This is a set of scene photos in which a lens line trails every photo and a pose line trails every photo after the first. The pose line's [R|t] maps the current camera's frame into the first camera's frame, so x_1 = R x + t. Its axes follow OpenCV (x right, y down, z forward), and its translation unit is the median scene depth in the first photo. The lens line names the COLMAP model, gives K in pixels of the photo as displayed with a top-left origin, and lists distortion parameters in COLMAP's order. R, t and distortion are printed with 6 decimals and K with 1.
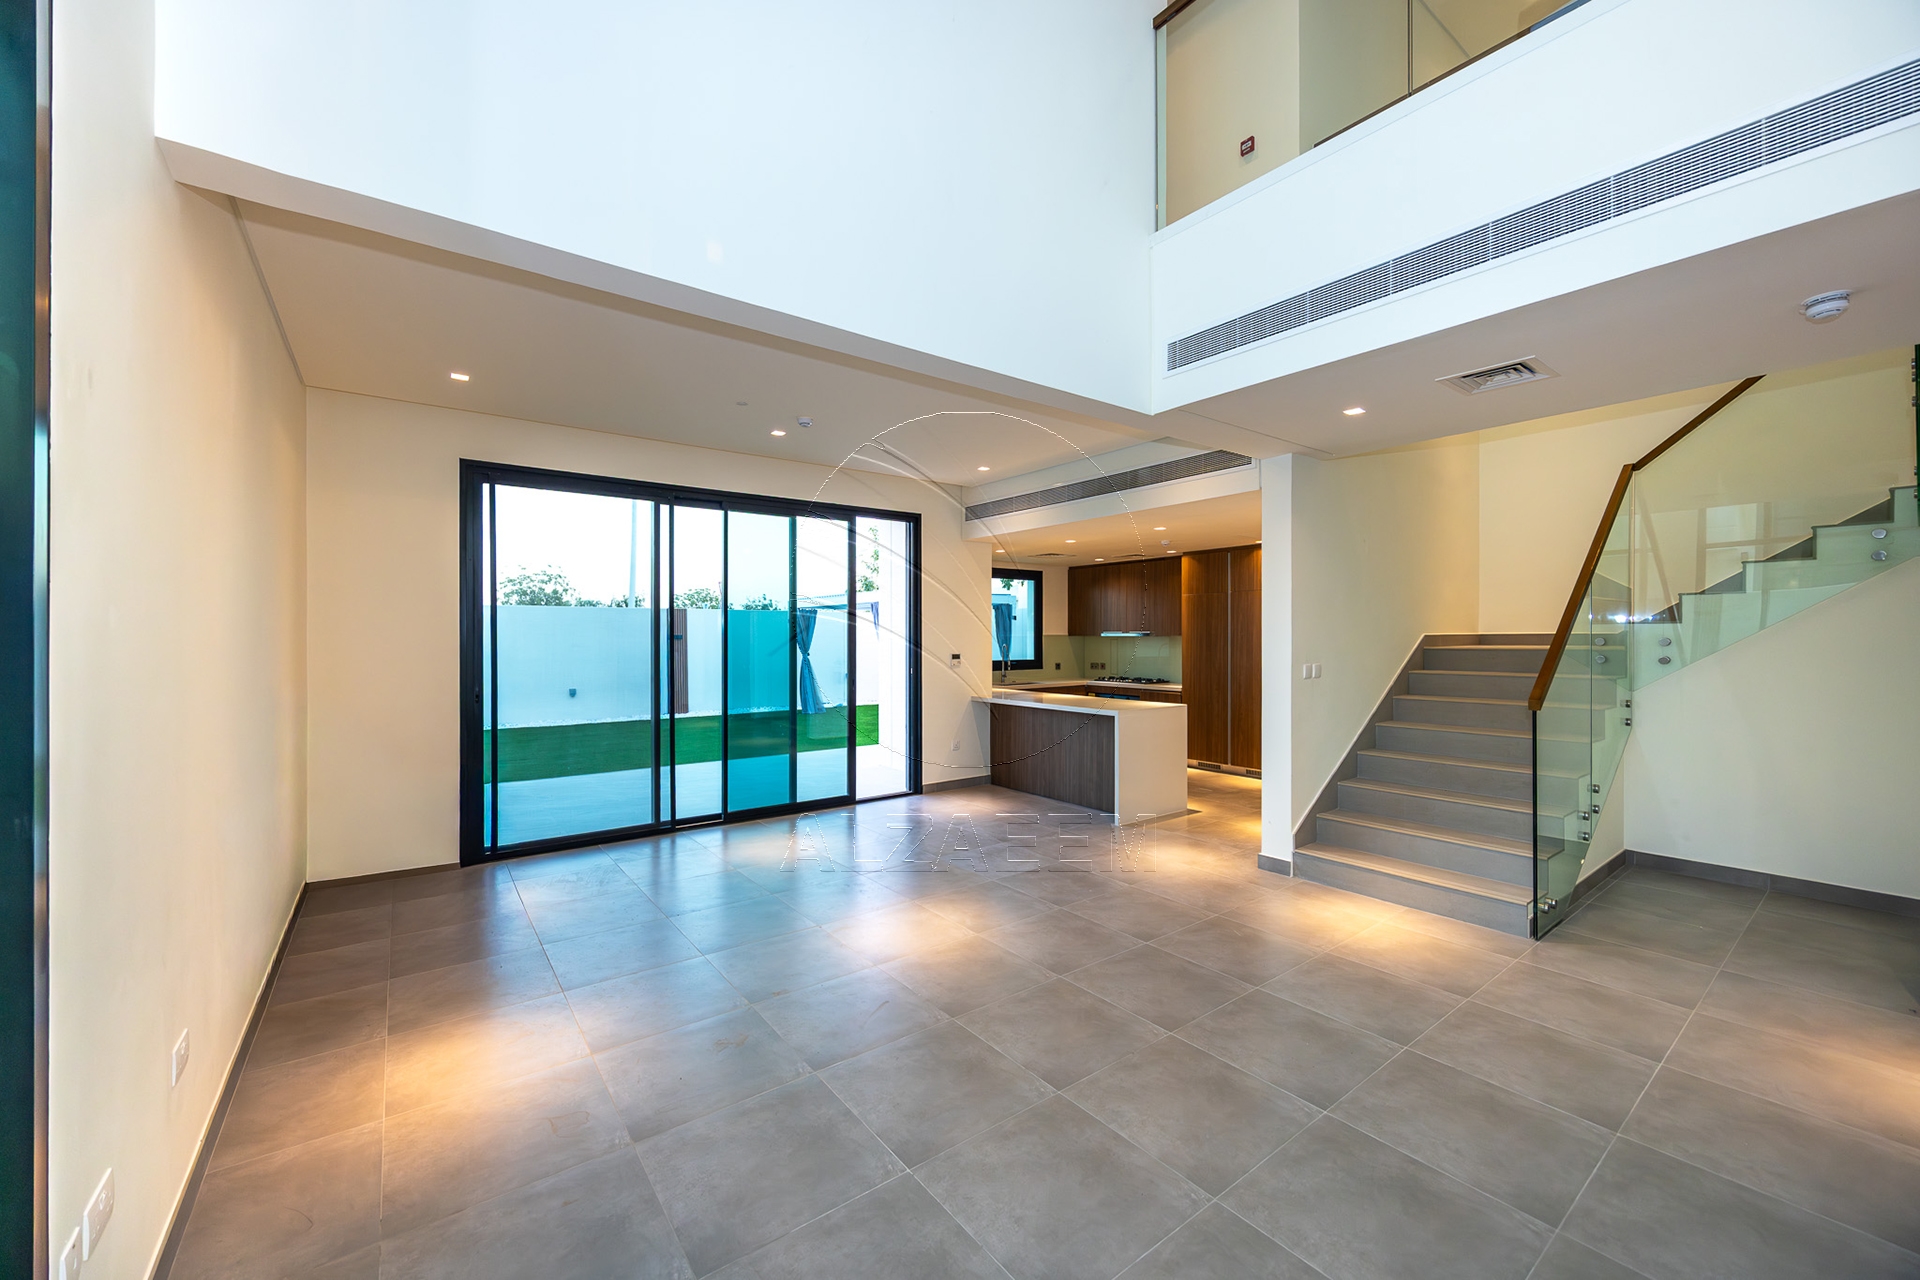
lens RADIAL K [[740.9, 0, 960.0], [0, 740.9, 640.0], [0, 0, 1]] dist [-0.010770, 0.000020]
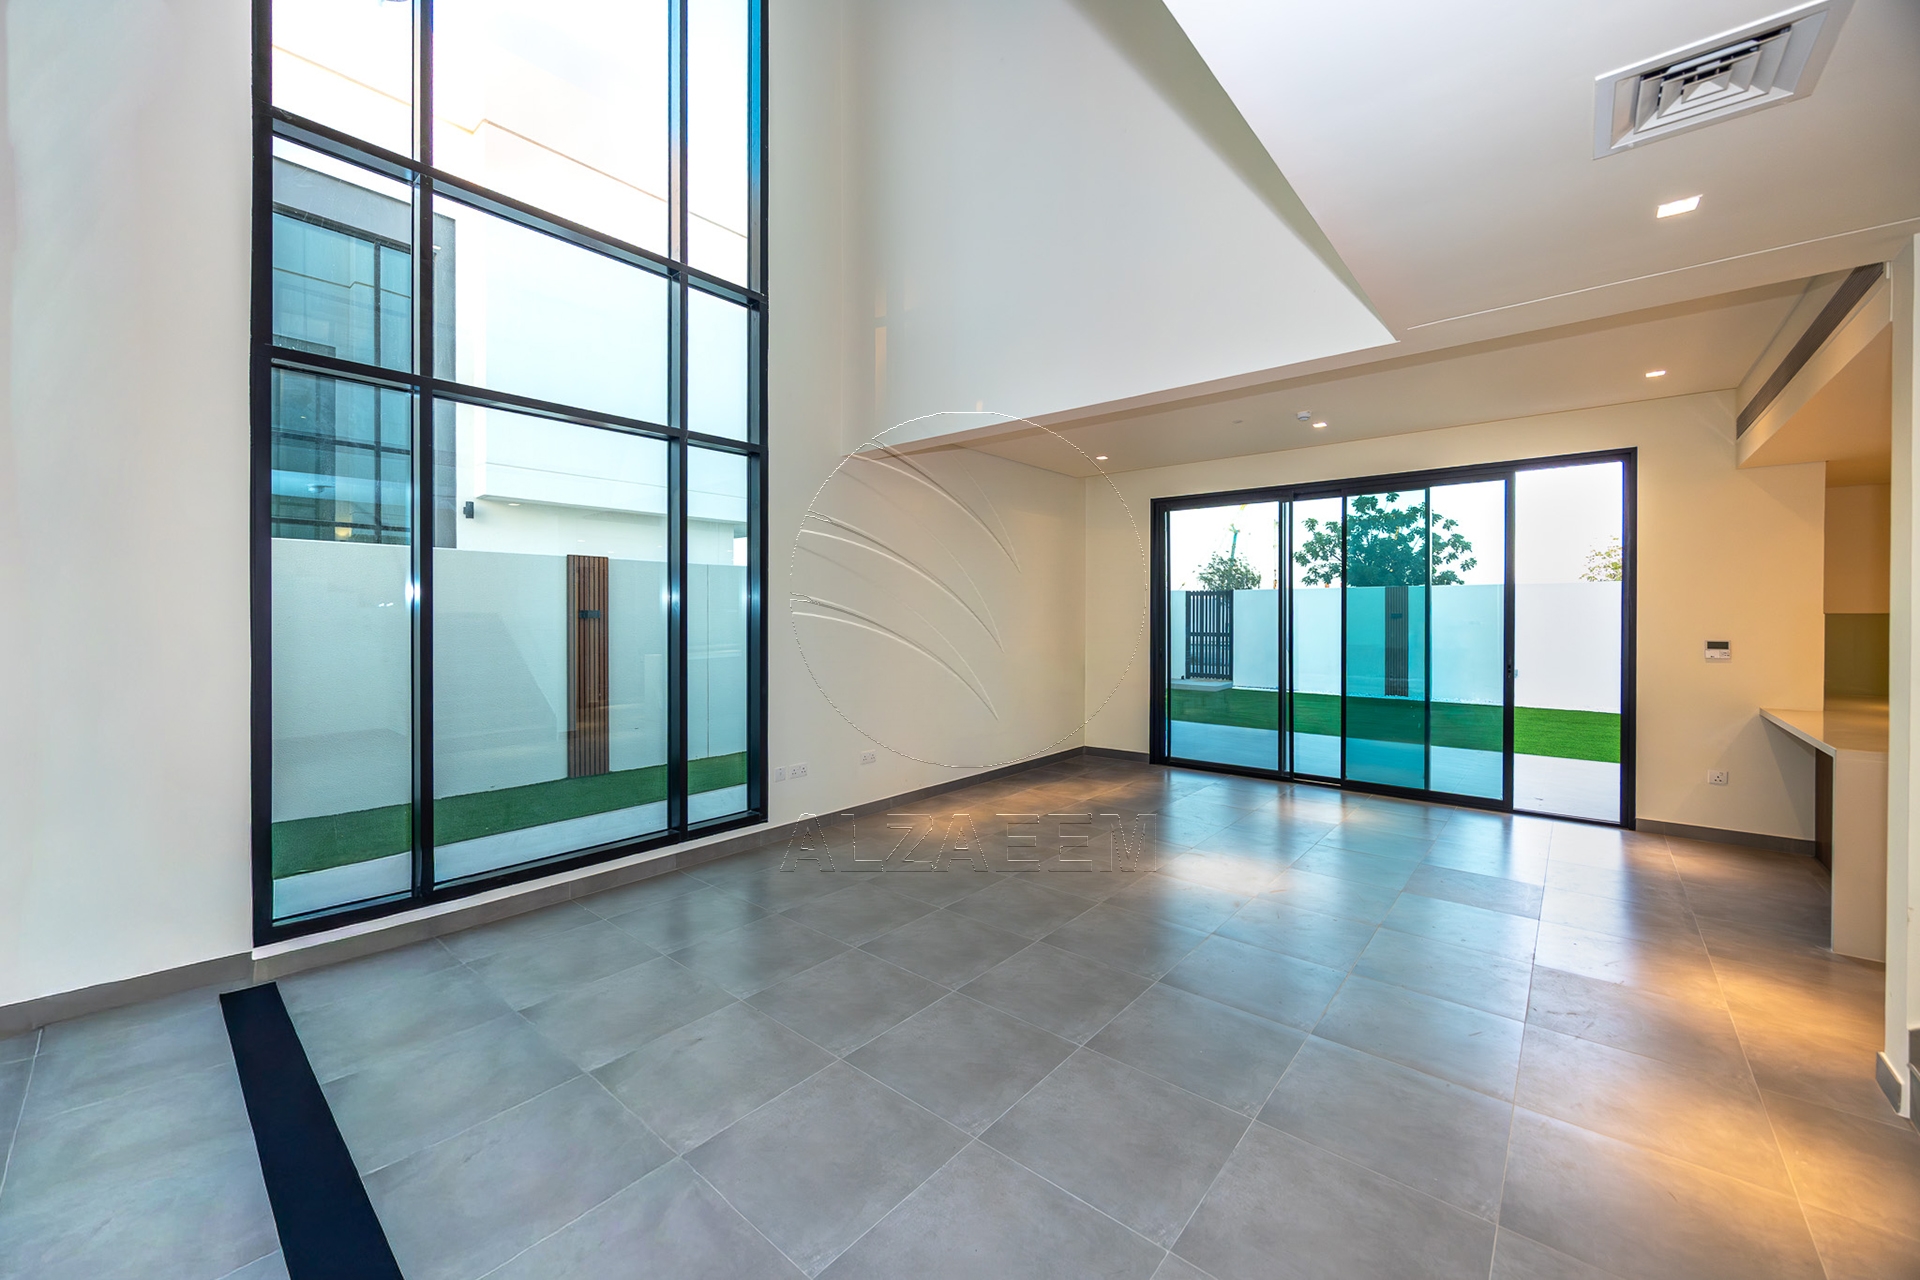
lens RADIAL K [[740.9, 0, 960.0], [0, 740.9, 640.0], [0, 0, 1]] dist [-0.010770, 0.000020]
pose [[0.208841, 0.034815, -0.977330, 0.505593], [-0.002580, 0.999382, 0.035049, -0.003764], [0.977946, -0.004798, 0.208801, 0.194910]]
